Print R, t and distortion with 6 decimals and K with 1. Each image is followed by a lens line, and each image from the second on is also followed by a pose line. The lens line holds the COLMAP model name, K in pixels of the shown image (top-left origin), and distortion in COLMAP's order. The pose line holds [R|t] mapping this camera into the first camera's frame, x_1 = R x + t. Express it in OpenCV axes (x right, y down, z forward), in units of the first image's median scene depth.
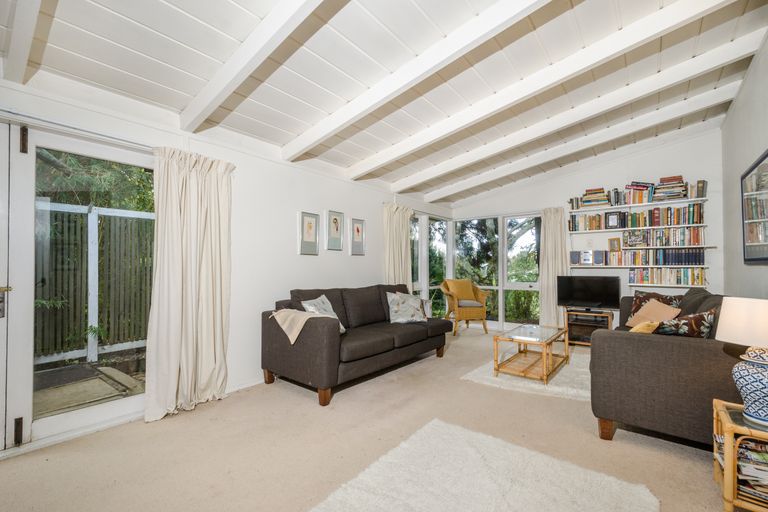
lens RADIAL K [[316.9, 0, 439.5], [0, 316.9, 264.5], [0, 0, 1]] dist [0.000243, 0.000029]
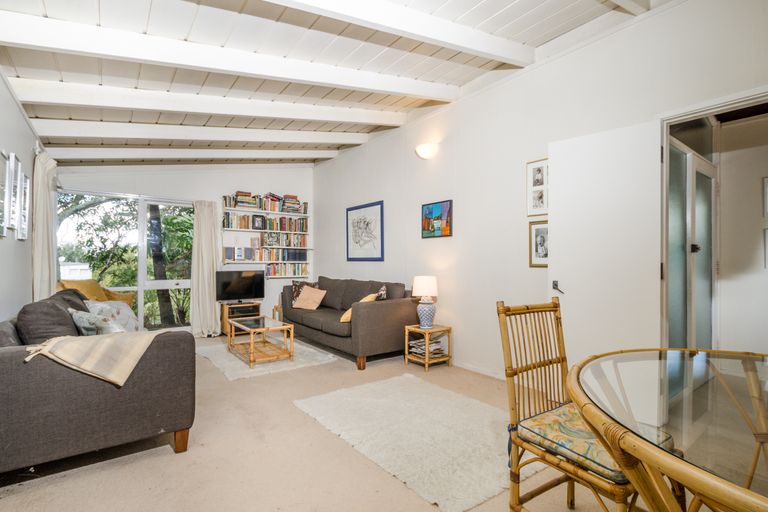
lens RADIAL K [[350.3, 0, 384.0], [0, 350.3, 256.0], [0, 0, 1]] dist [-0.000404, -0.000045]
pose [[0.303377, 0.020914, 0.952641, -0.548982], [-0.009267, 0.999777, -0.018998, 0.004574], [-0.952826, -0.003064, 0.303503, 0.174813]]
